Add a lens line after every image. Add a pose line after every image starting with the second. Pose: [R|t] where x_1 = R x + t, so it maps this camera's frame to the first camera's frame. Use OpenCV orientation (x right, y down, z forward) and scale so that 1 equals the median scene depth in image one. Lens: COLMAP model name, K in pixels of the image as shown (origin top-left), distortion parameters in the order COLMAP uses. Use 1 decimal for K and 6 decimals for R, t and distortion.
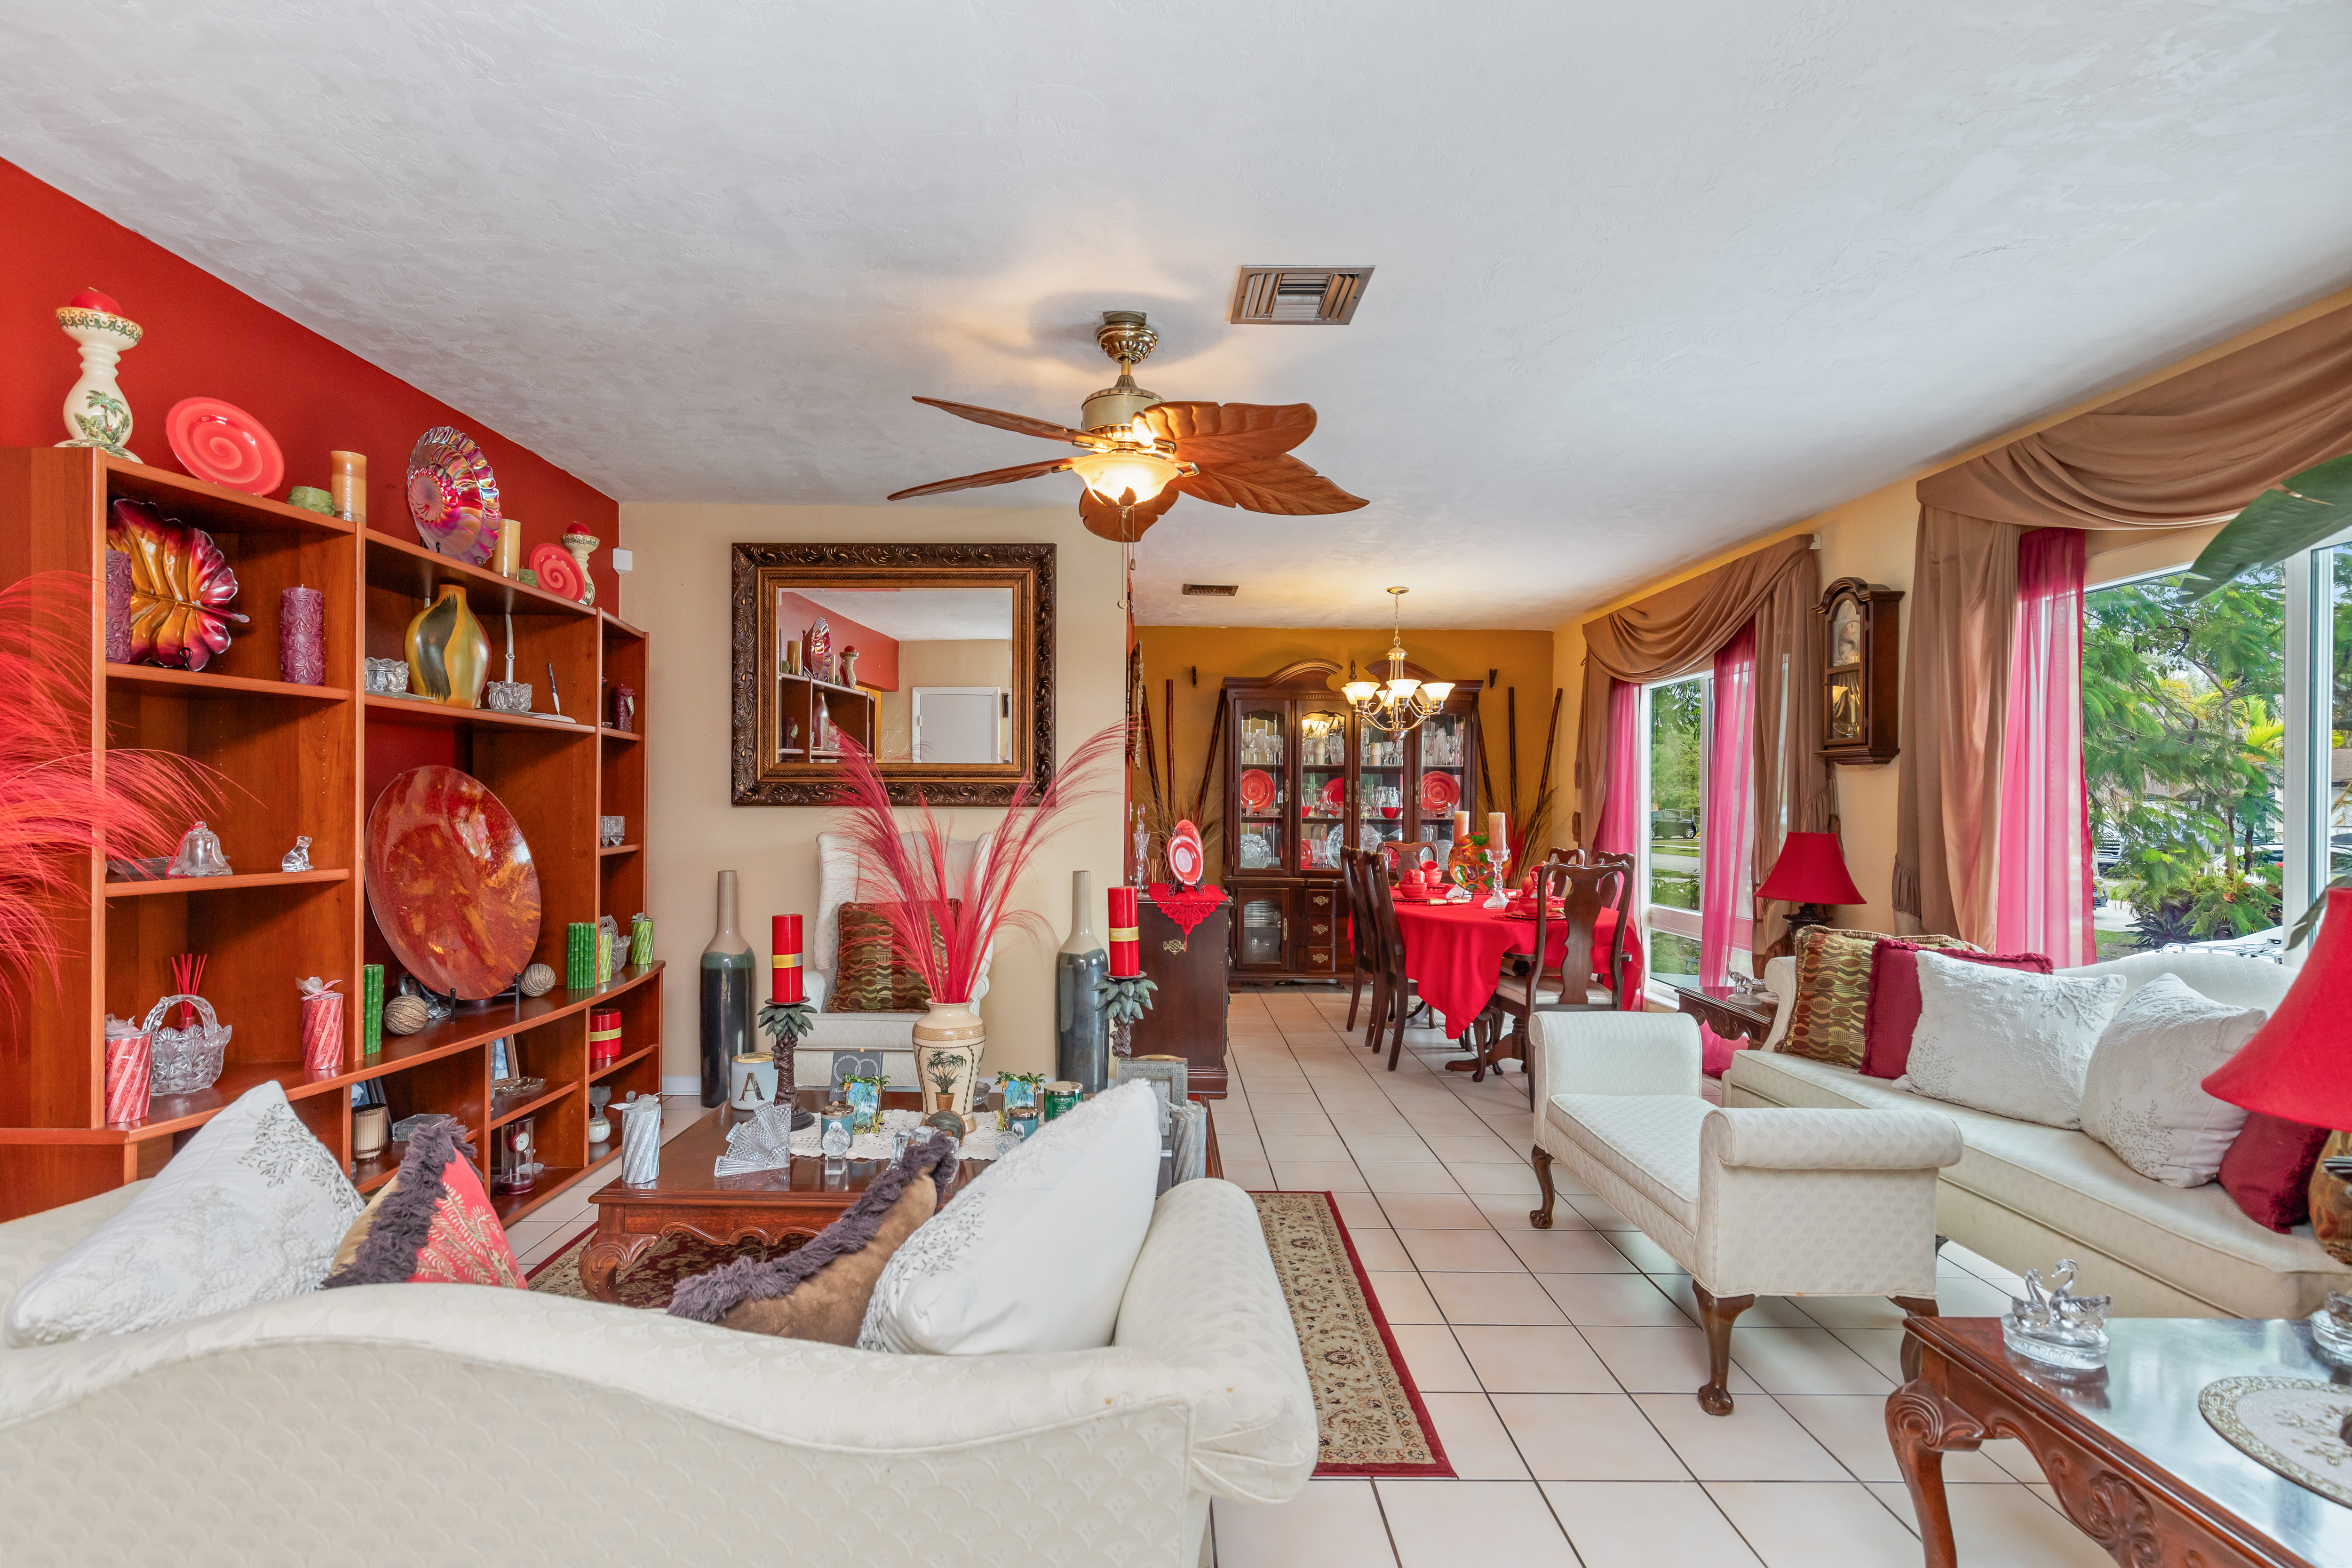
lens RADIAL K [[1105.9, 0, 1163.2], [0, 1105.9, 807.3], [0, 0, 1]] dist [-0.001707, -0.000570]
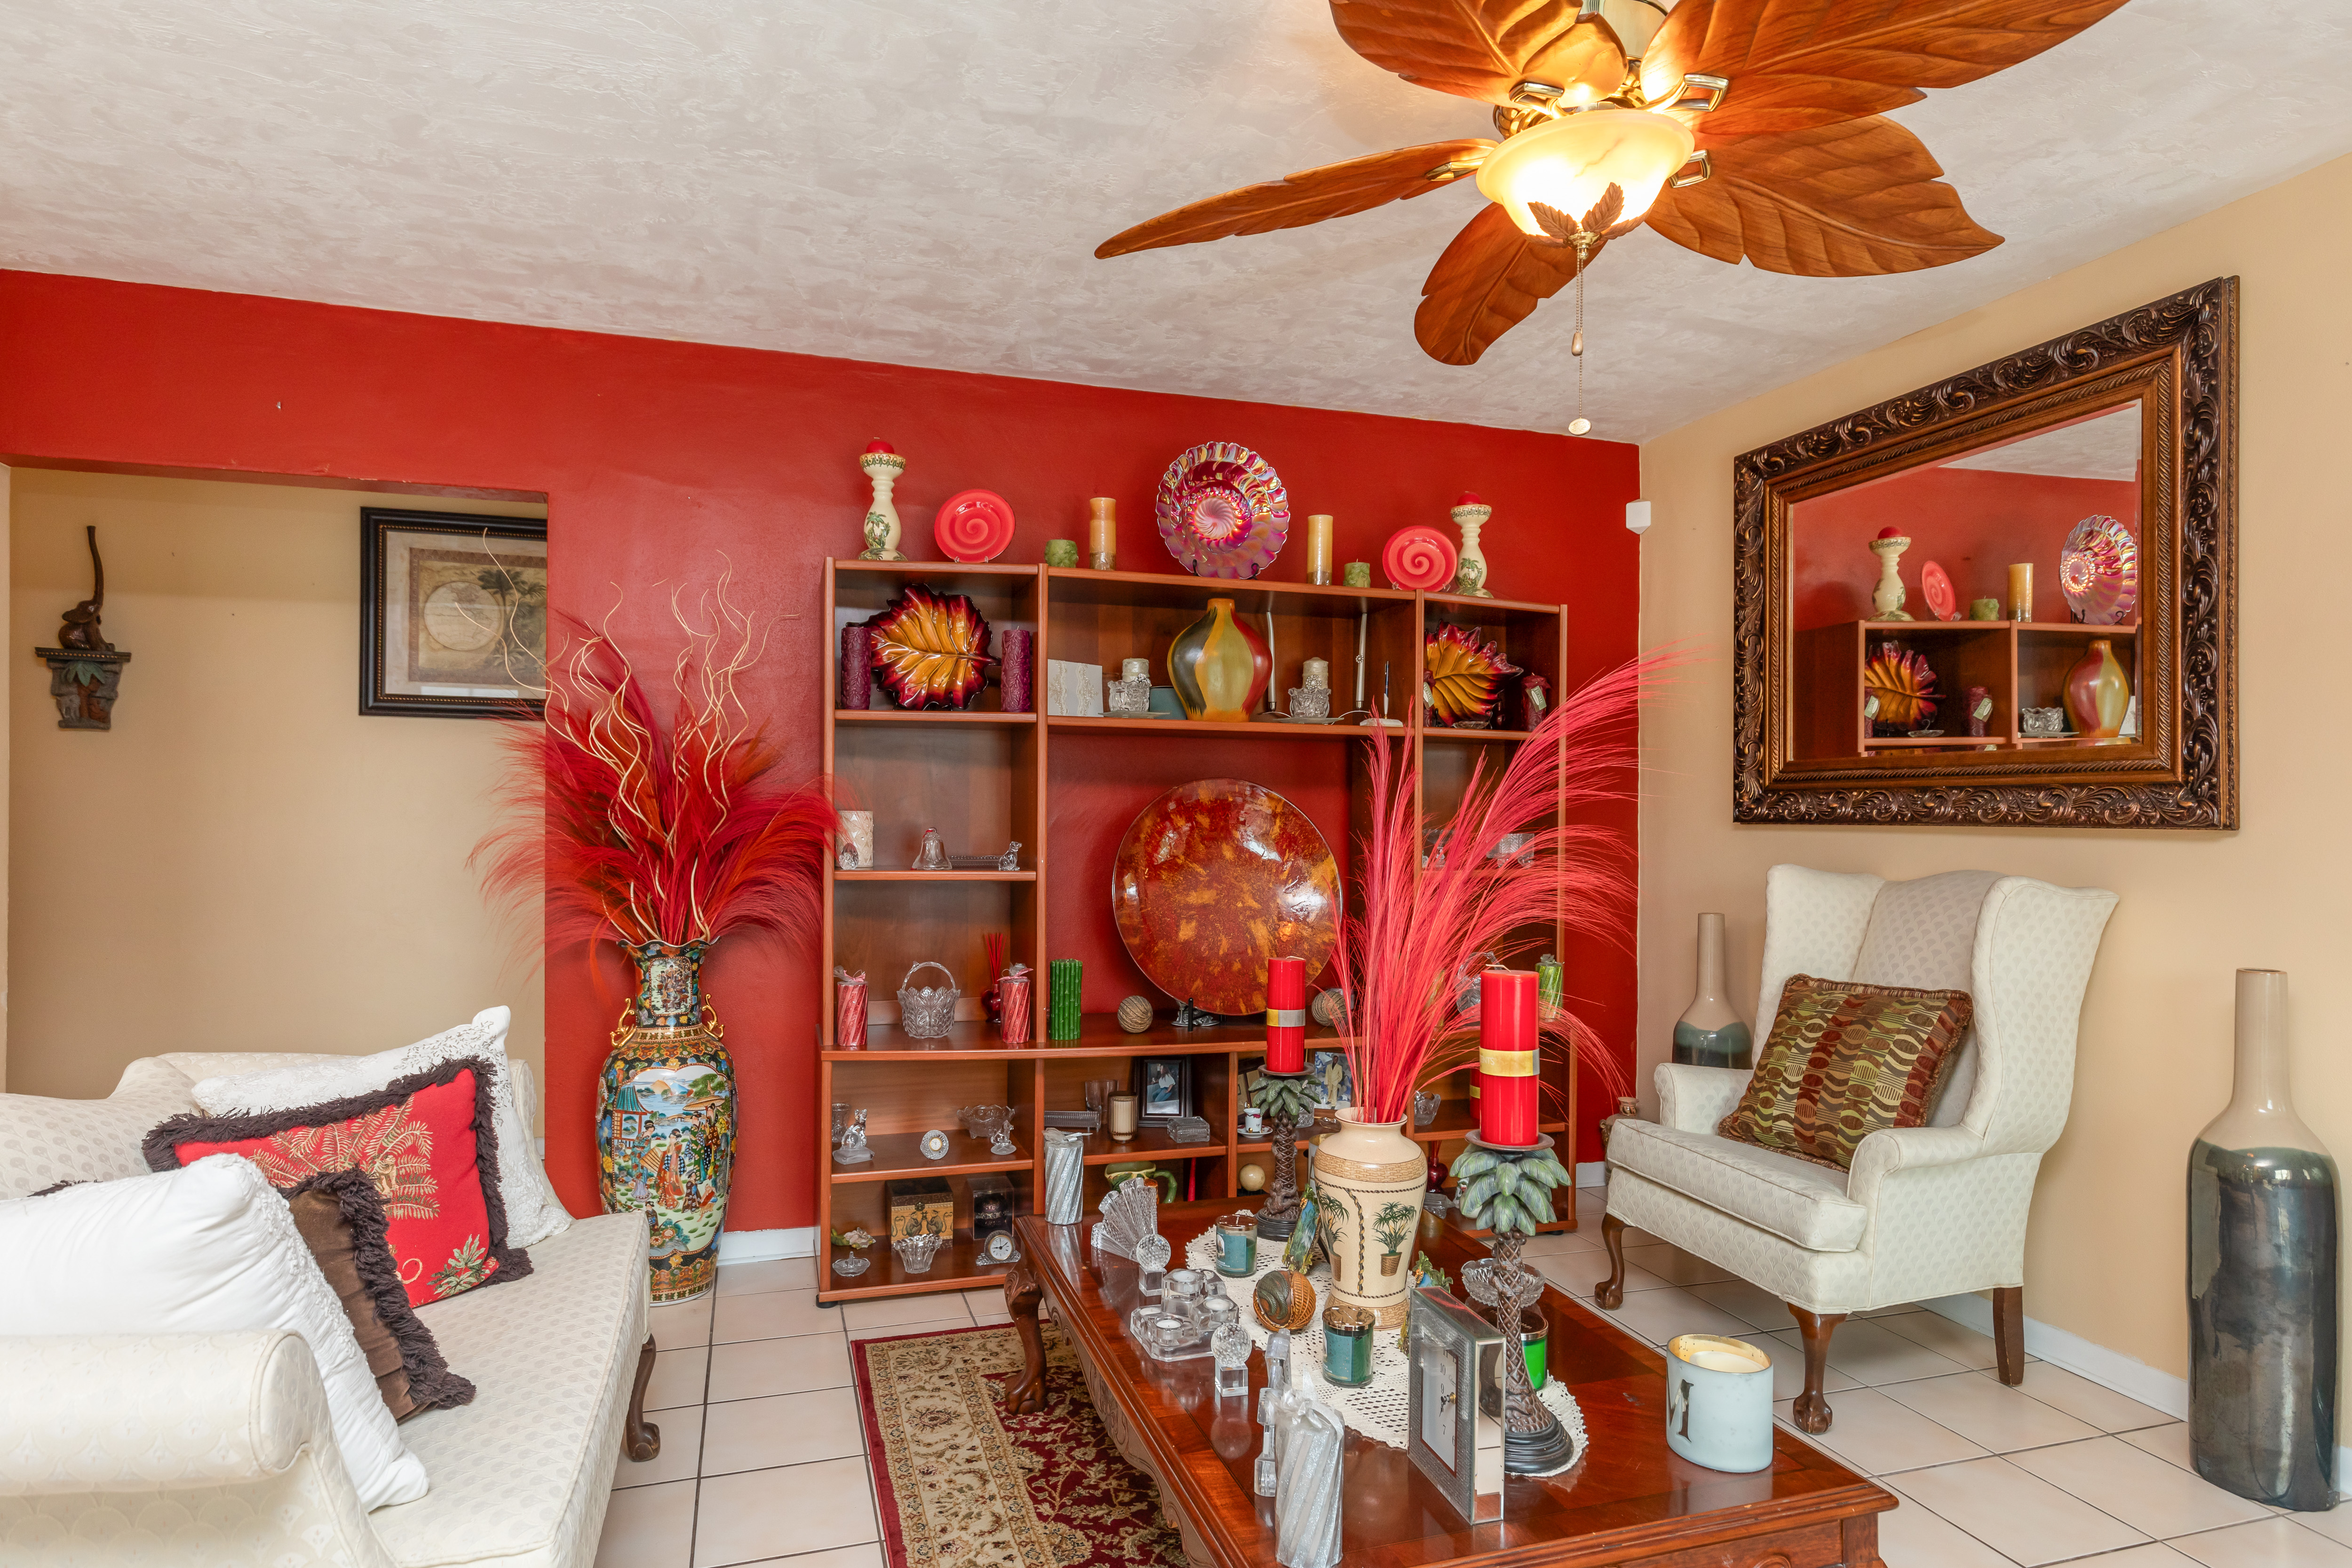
lens RADIAL K [[1291.1, 0, 1172.5], [0, 1291.1, 822.1], [0, 0, 1]] dist [-0.001966, 0.000143]
pose [[0.286918, 0.004084, -0.957946, 0.426553], [-0.010752, 0.999942, 0.001042, 0.001814], [0.957895, 0.010001, 0.286946, 0.565099]]
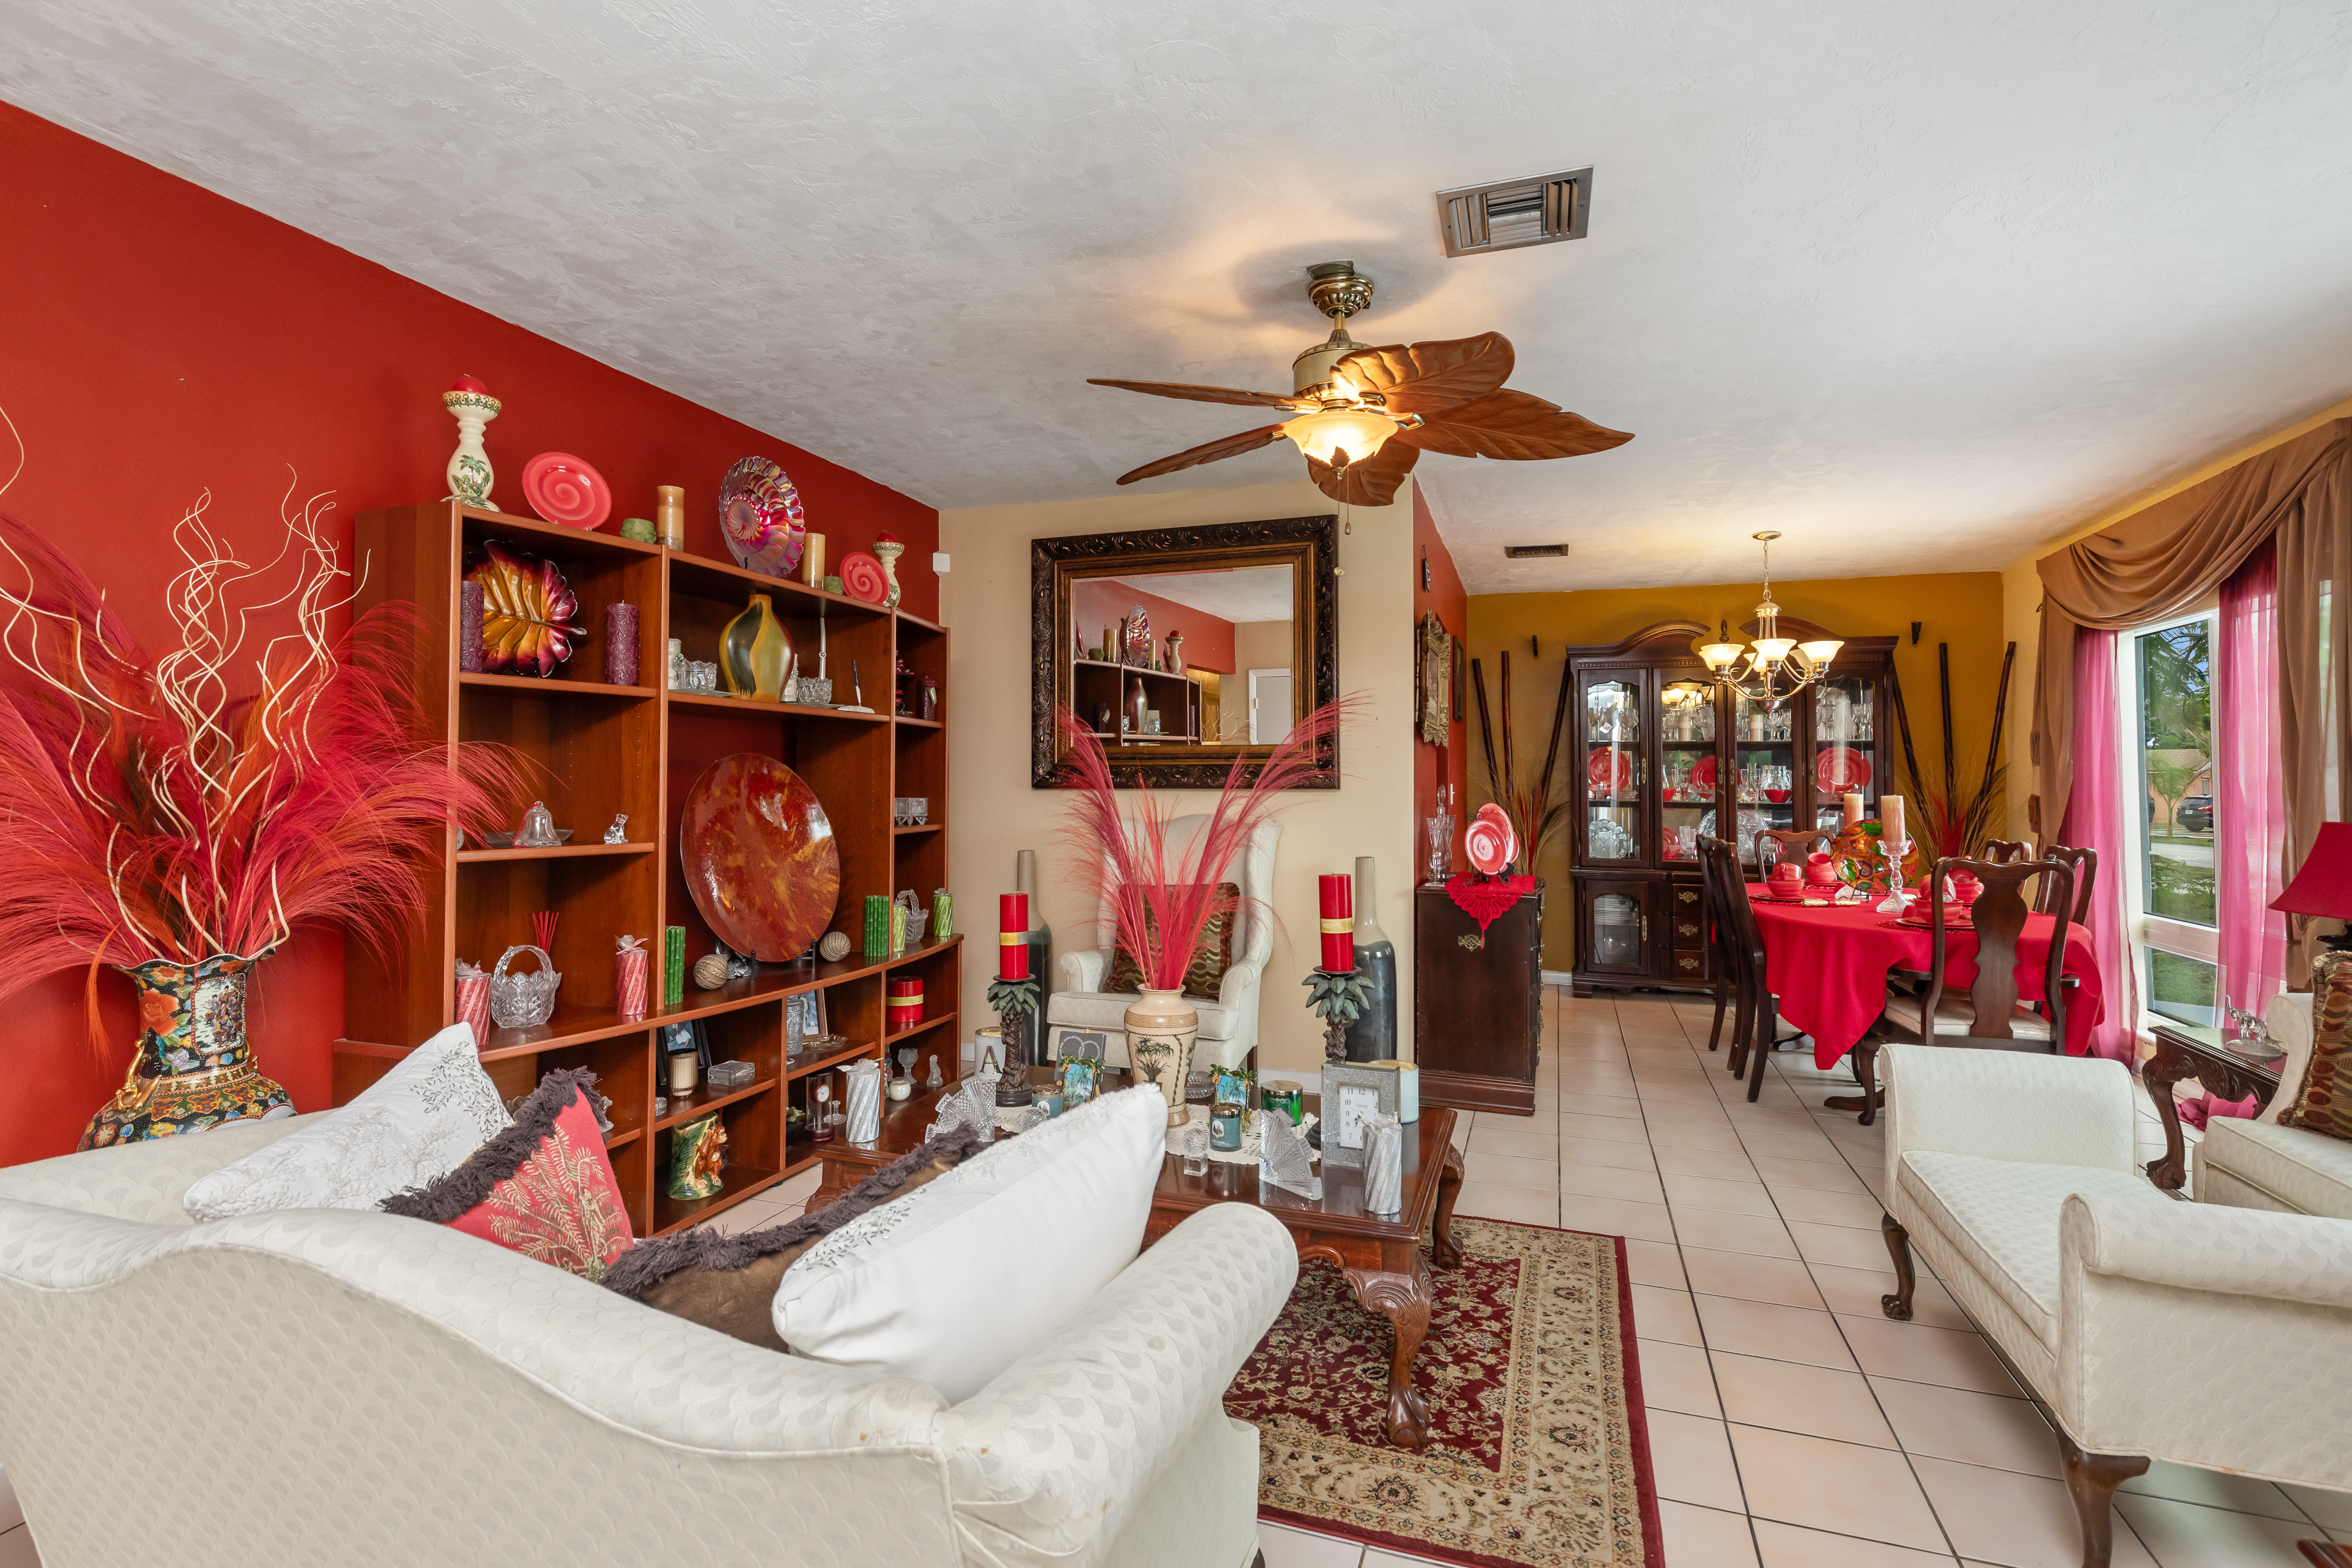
lens RADIAL K [[1128.5, 0, 1166.1], [0, 1128.5, 754.8], [0, 0, 1]] dist [-0.000894, -0.000842]
pose [[0.940797, -0.011485, -0.338776, 0.128979], [0.000708, 0.999490, -0.031920, 0.001392], [0.338970, 0.029791, 0.940326, 0.049509]]
